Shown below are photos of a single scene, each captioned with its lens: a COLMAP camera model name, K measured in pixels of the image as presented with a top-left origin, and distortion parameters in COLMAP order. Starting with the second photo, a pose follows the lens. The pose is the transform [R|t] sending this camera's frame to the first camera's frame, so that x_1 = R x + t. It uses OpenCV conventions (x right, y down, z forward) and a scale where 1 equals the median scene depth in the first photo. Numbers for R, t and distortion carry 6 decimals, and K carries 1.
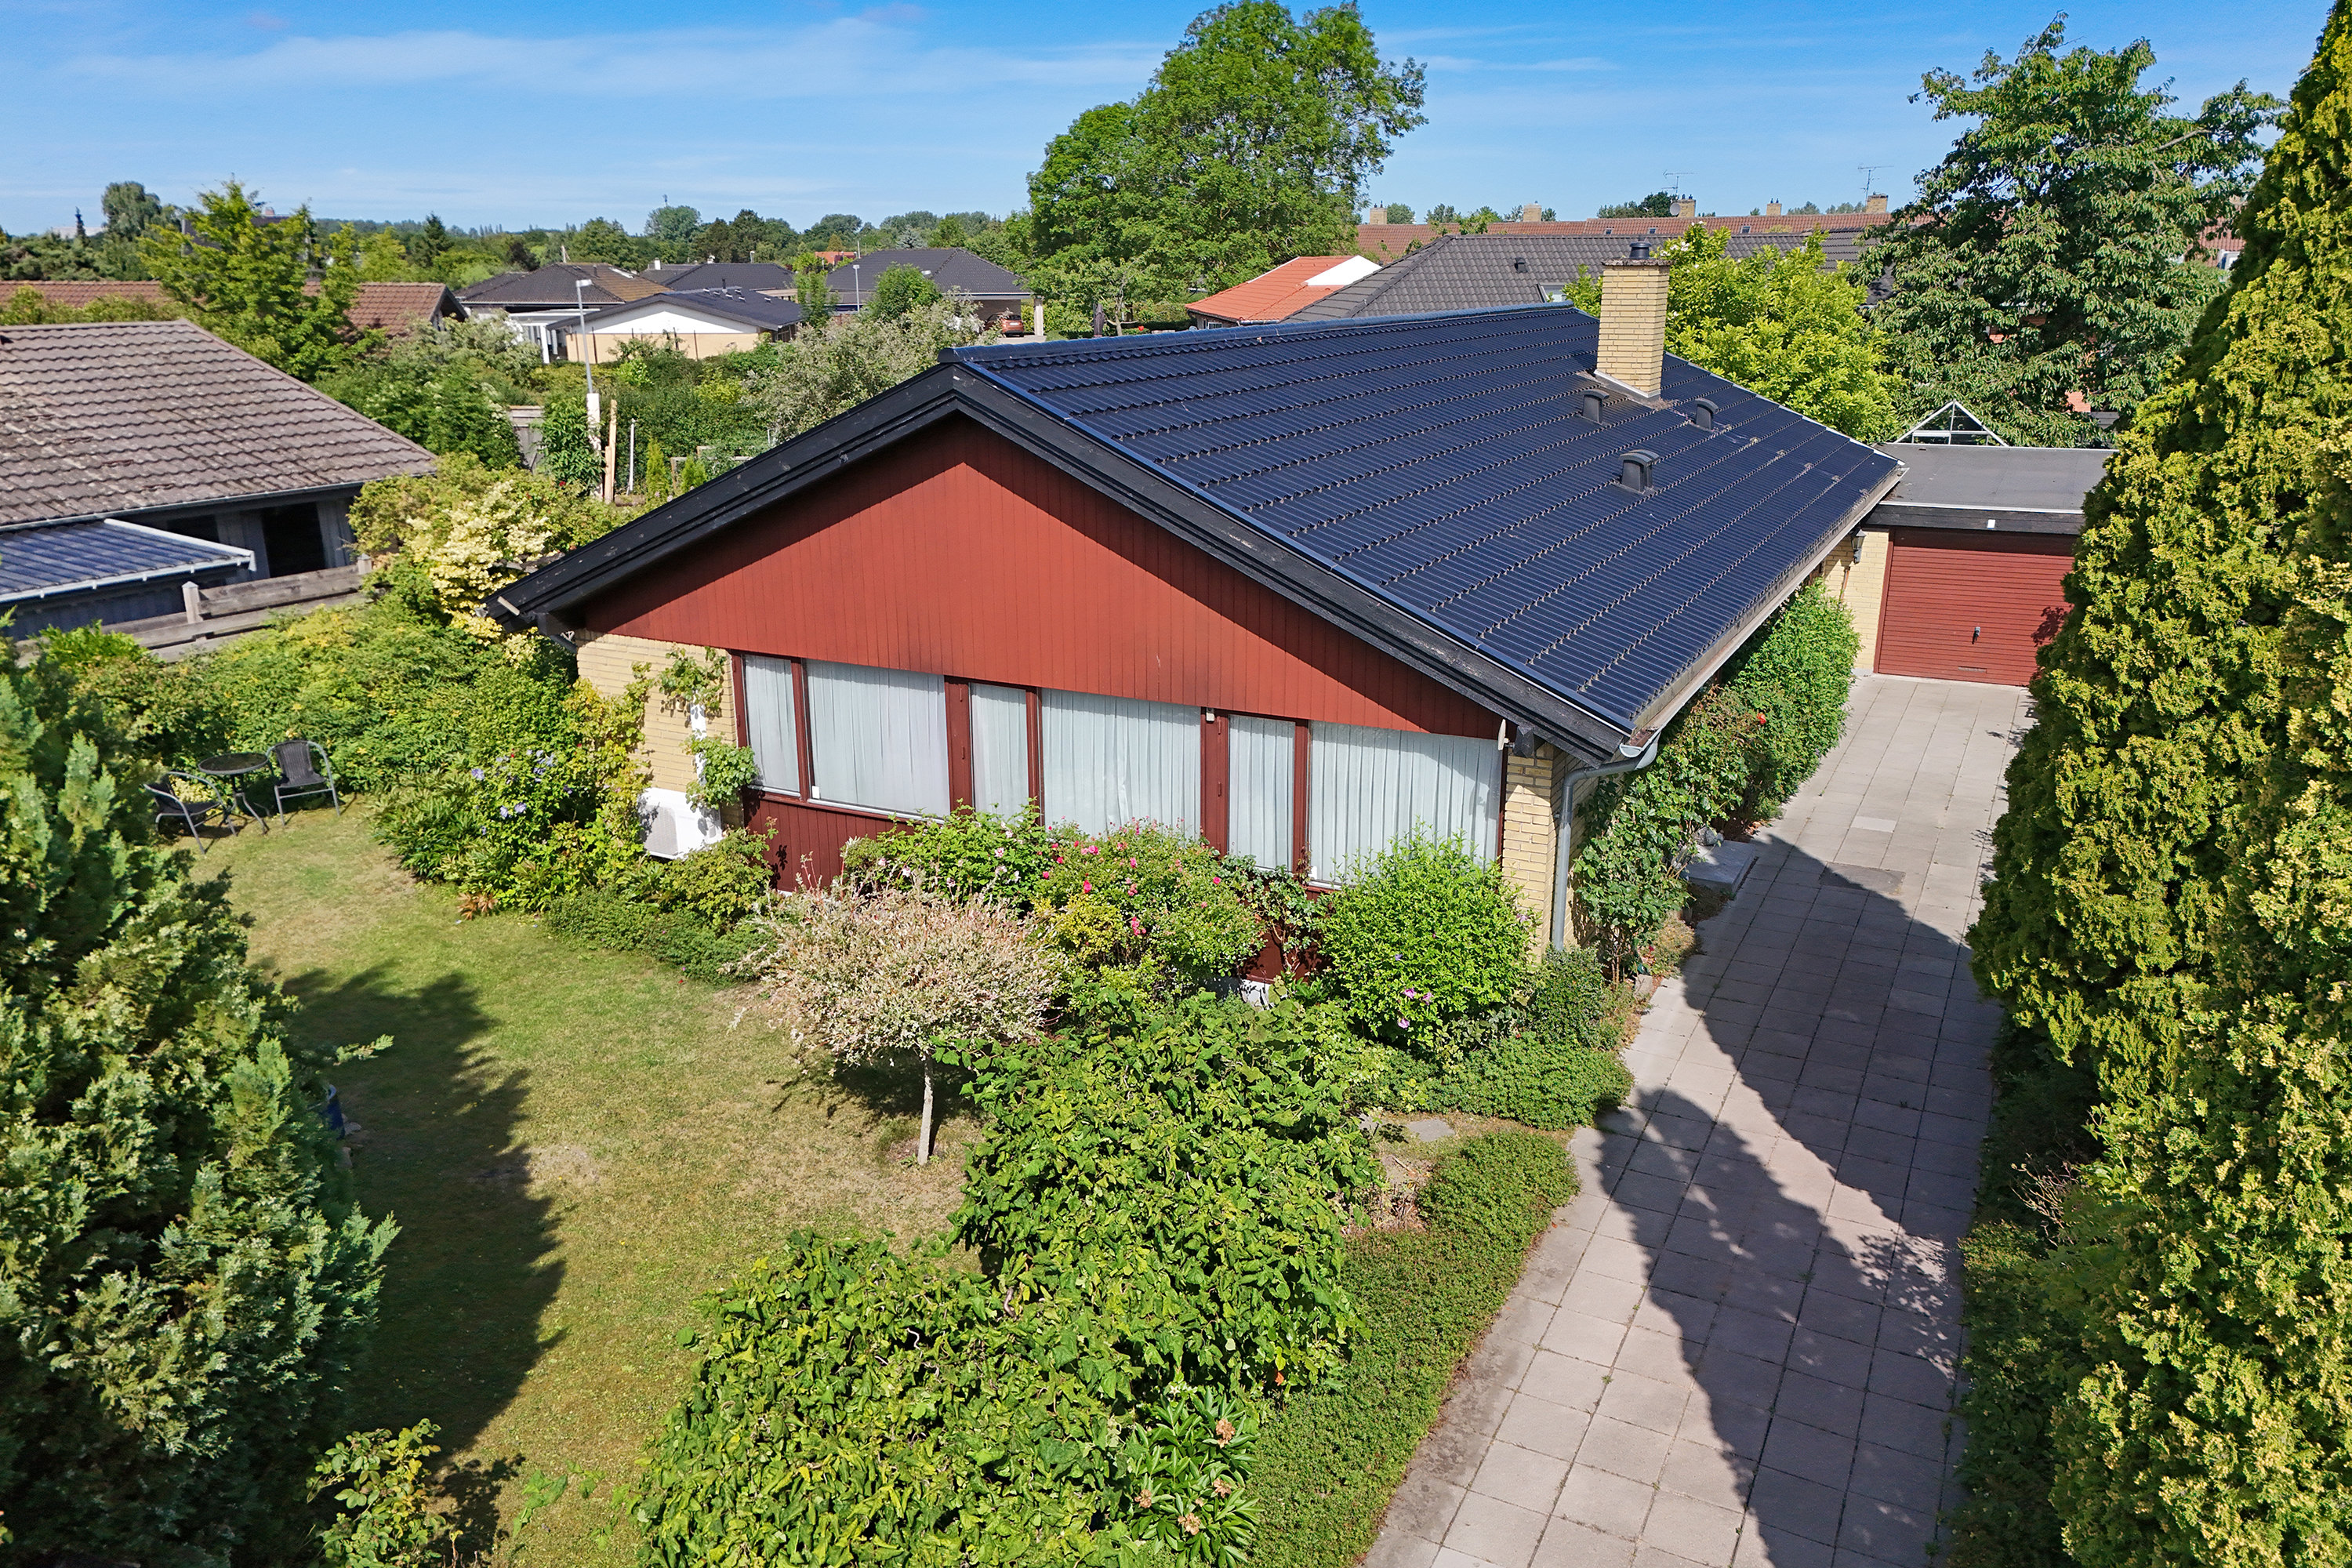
lens RADIAL K [[1730.5, 0, 1169.8], [0, 1730.5, 783.2], [0, 0, 1]] dist [0.071947, -0.061082]
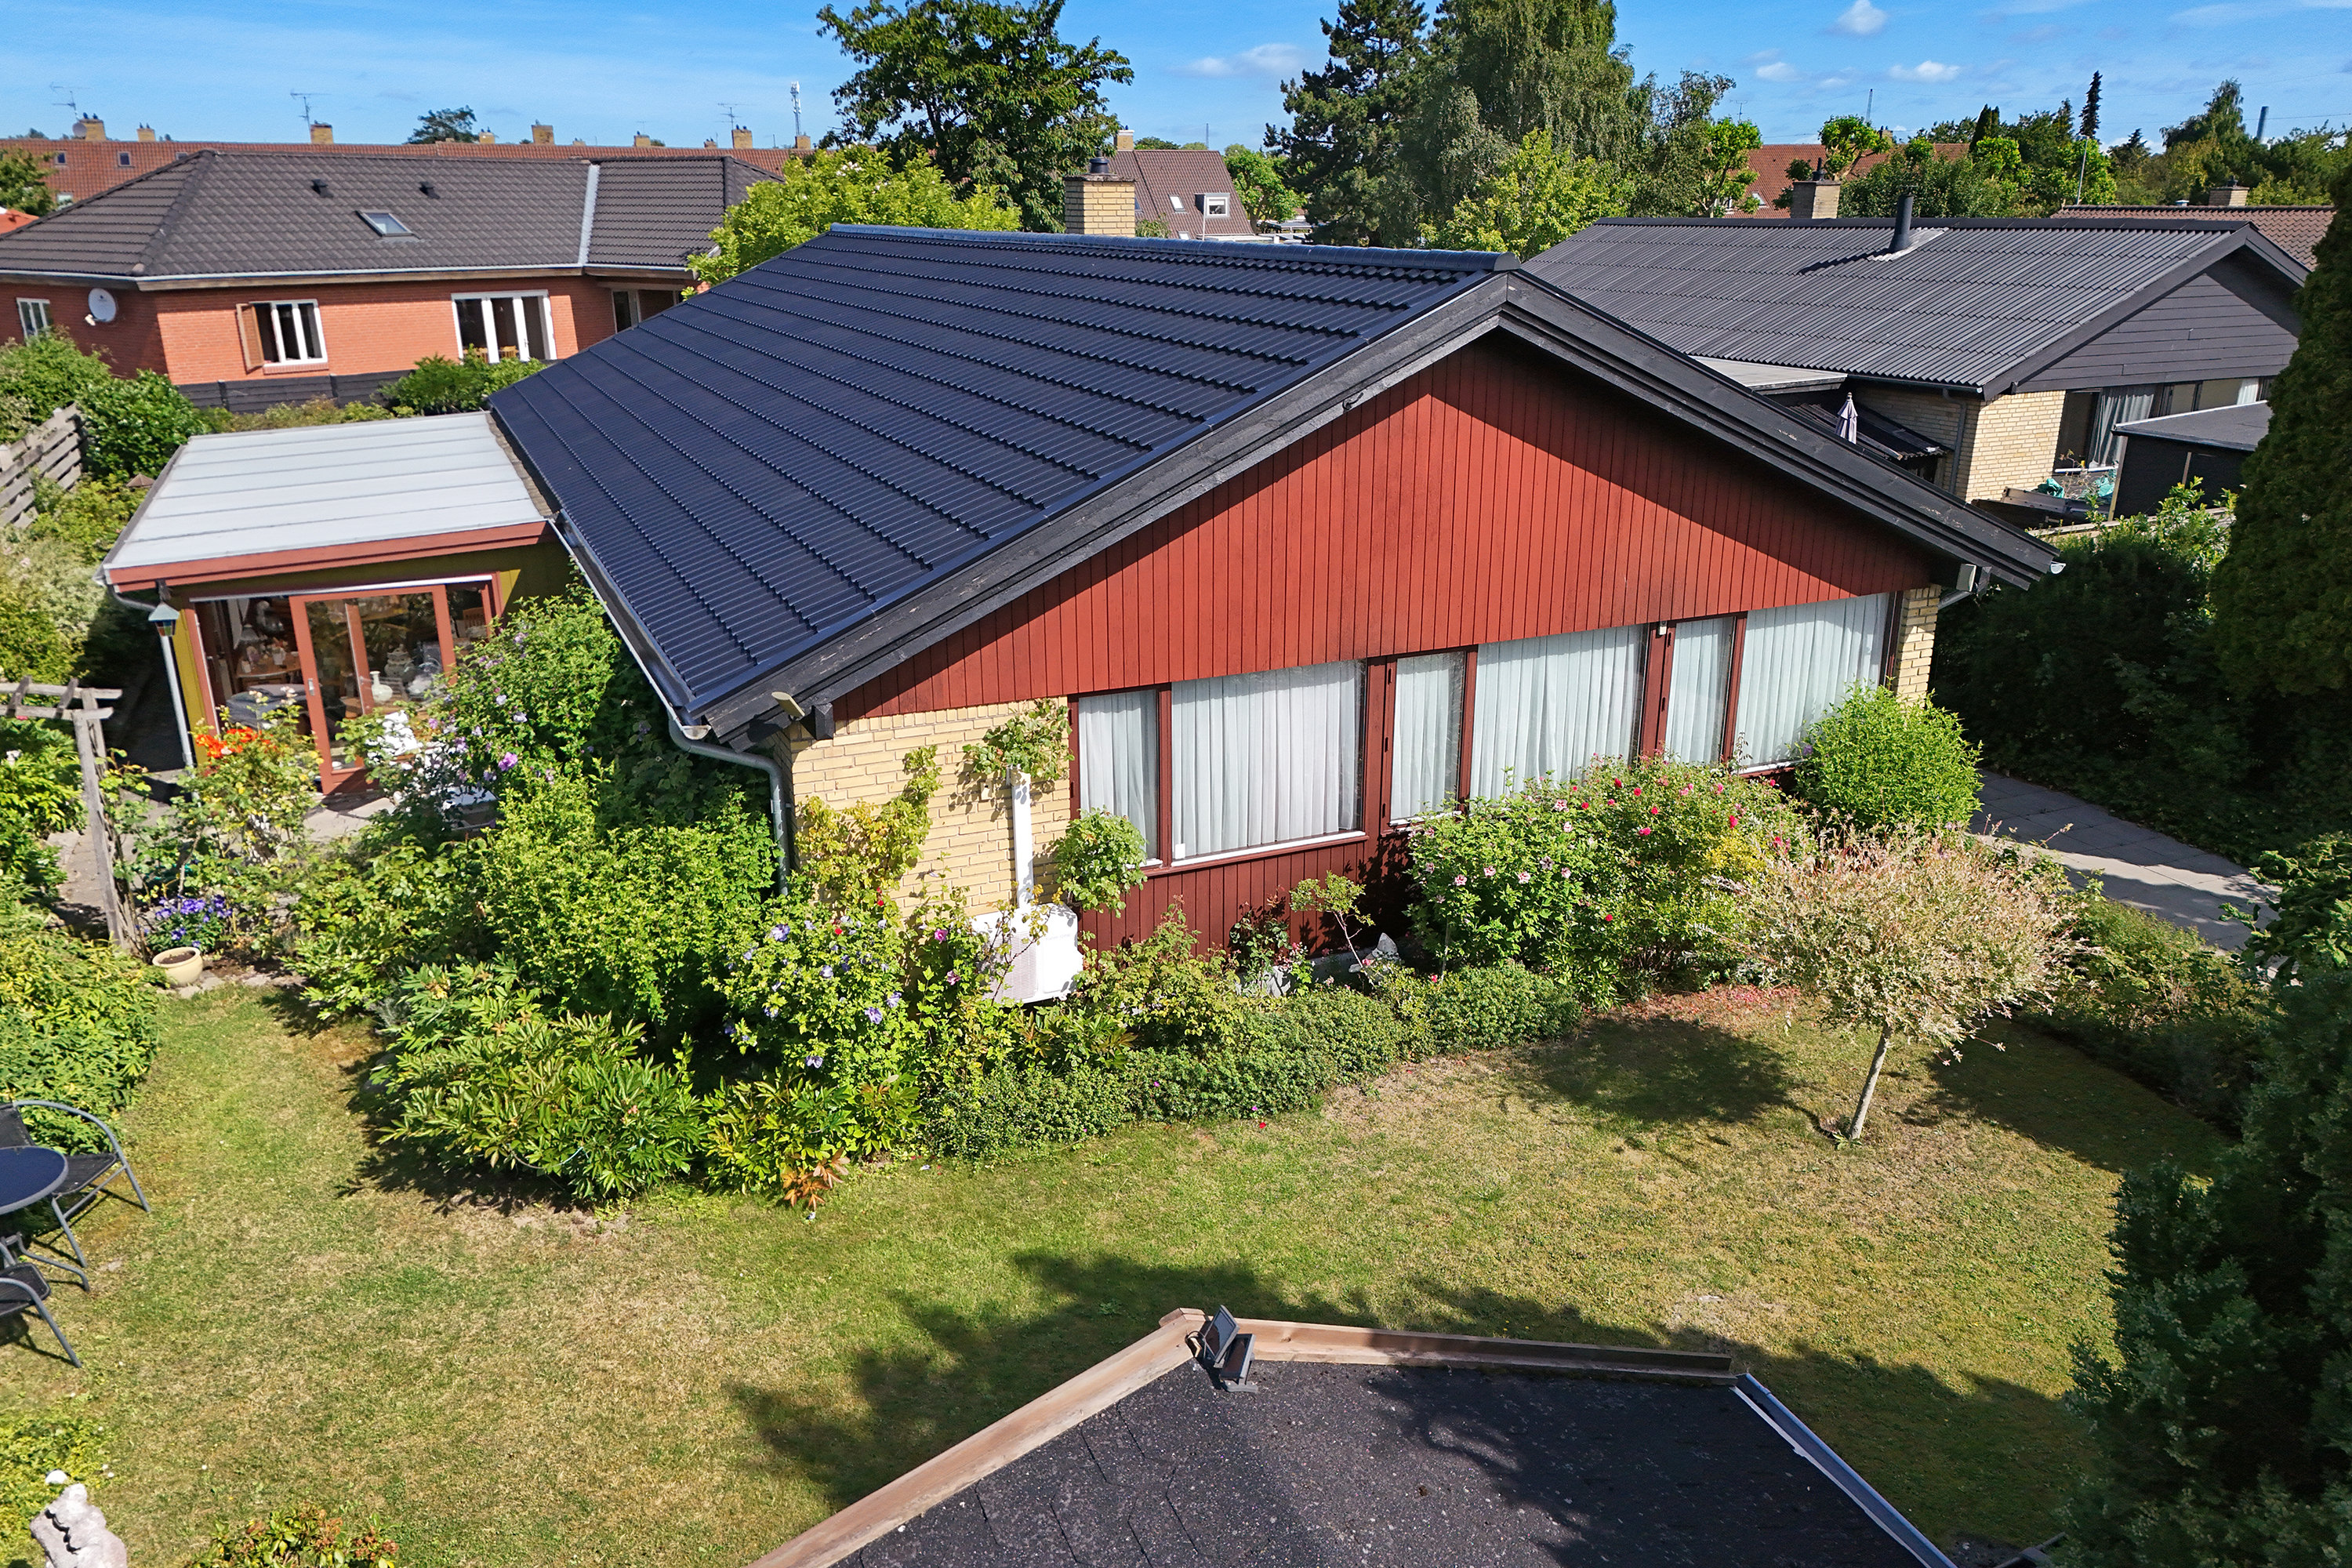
lens RADIAL K [[1730.5, 0, 1179.8], [0, 1730.5, 795.5], [0, 0, 1]] dist [0.071947, -0.061082]
pose [[0.626400, -0.252153, 0.737592, -0.765972], [0.224761, 0.964472, 0.138836, -0.125626], [-0.746395, 0.078815, 0.660820, 0.488811]]
